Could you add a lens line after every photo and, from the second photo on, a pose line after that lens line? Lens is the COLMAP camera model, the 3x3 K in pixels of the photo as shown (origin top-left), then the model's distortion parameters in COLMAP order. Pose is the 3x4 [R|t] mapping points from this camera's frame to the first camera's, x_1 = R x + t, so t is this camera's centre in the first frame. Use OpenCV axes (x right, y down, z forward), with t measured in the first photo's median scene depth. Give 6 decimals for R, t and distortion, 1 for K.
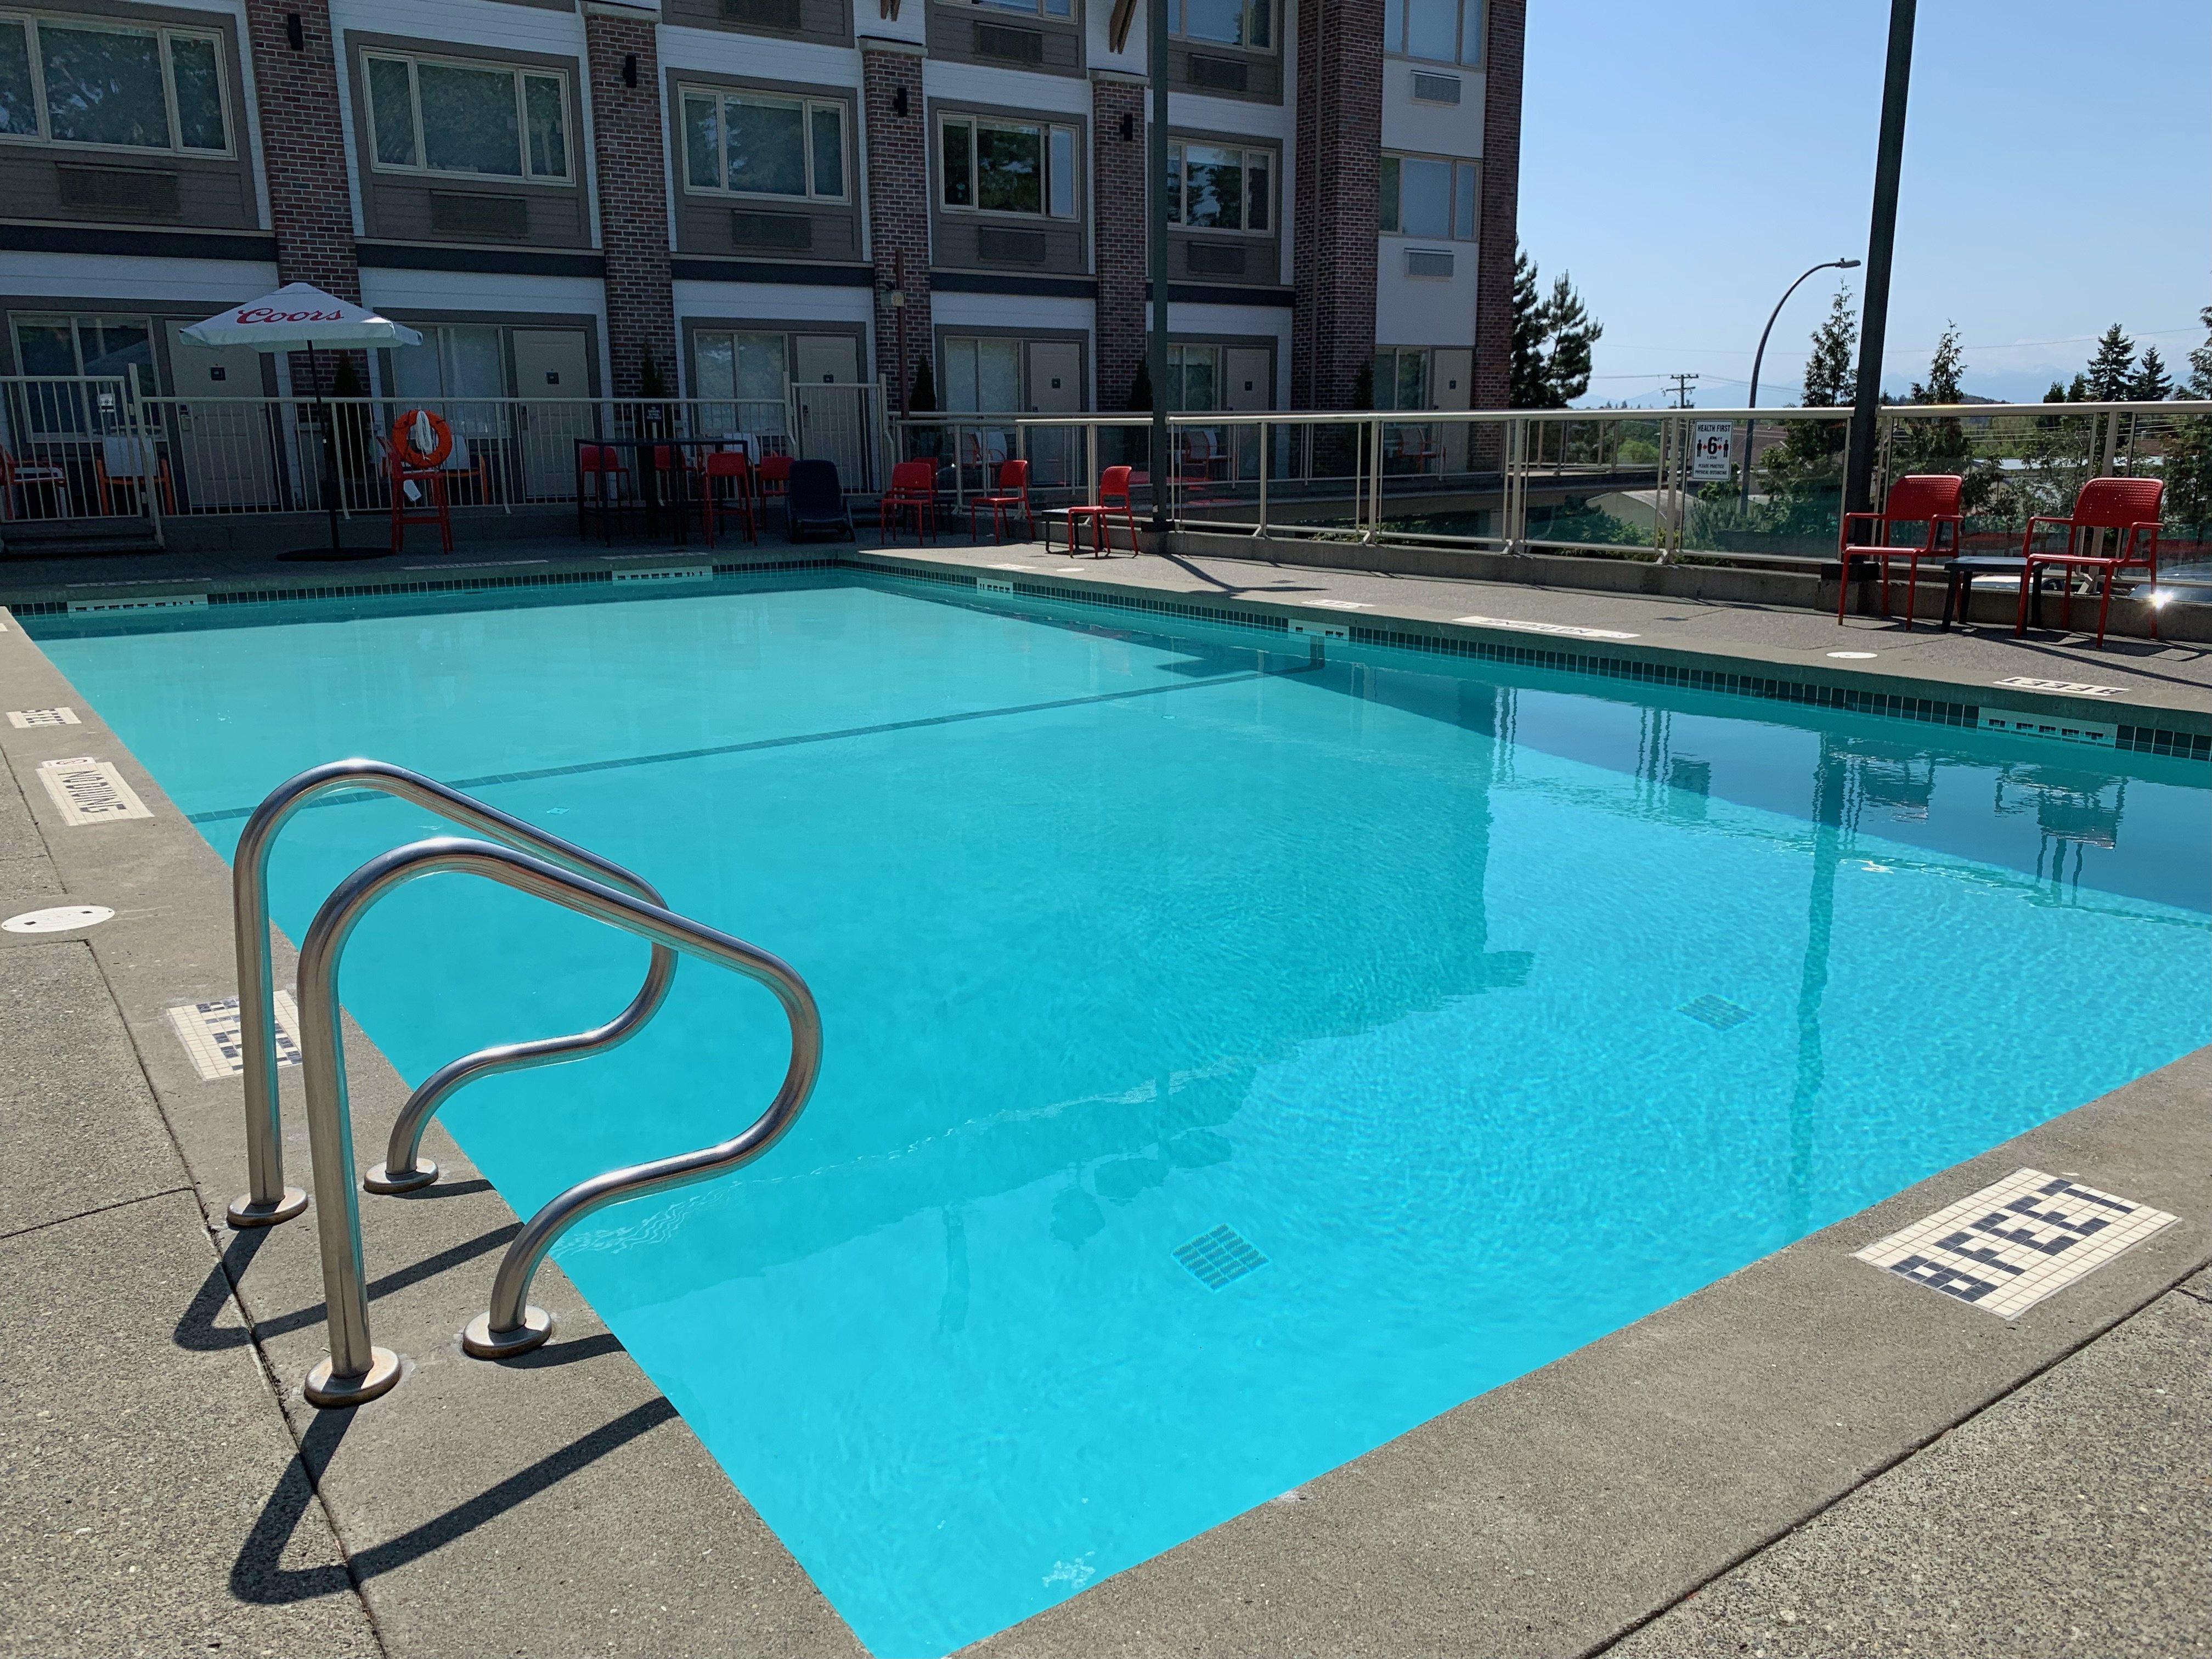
lens RADIAL K [[1684.9, 0, 1093.5], [0, 1684.9, 823.7], [0, 0, 1]] dist [0.007114, 0.004280]
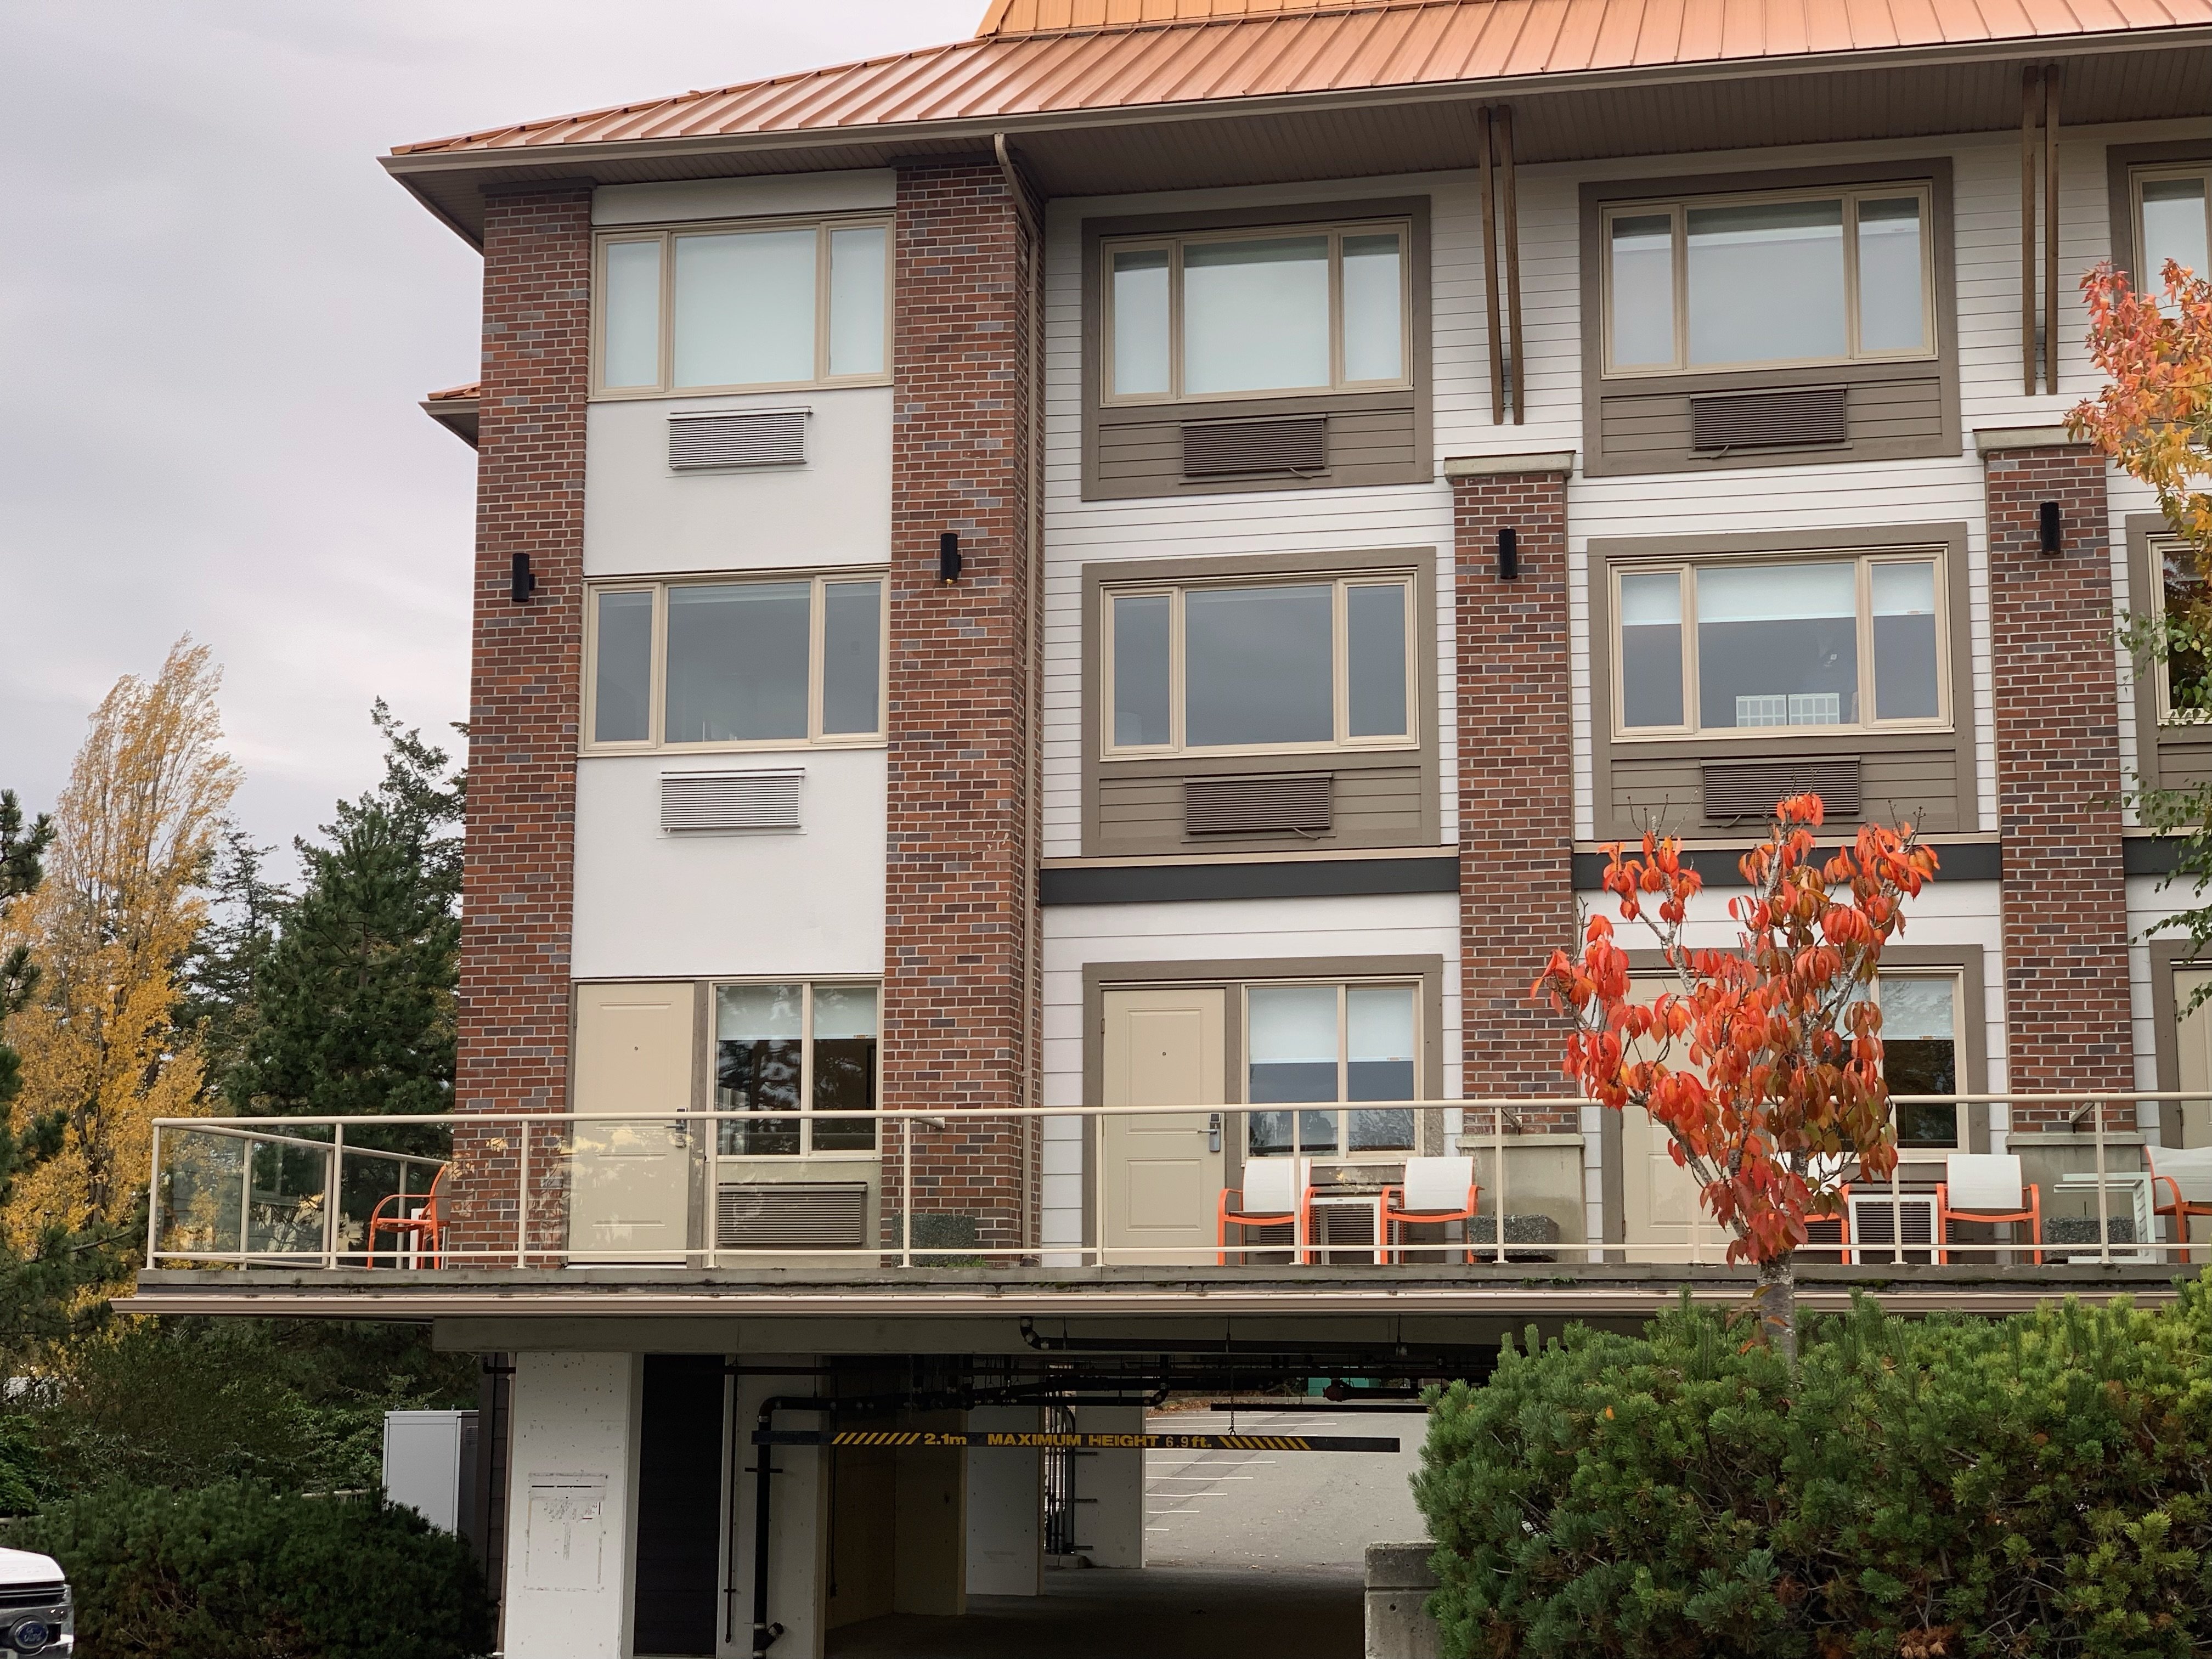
lens RADIAL K [[3010.7, 0, 1106.7], [0, 3010.7, 824.6], [0, 0, 1]] dist [-0.002186, 0.000000]
pose [[0.683035, -0.074716, -0.726554, 0.459212], [-0.167969, 0.952023, -0.255810, -0.071955], [0.710809, 0.296766, 0.637715, 0.294660]]
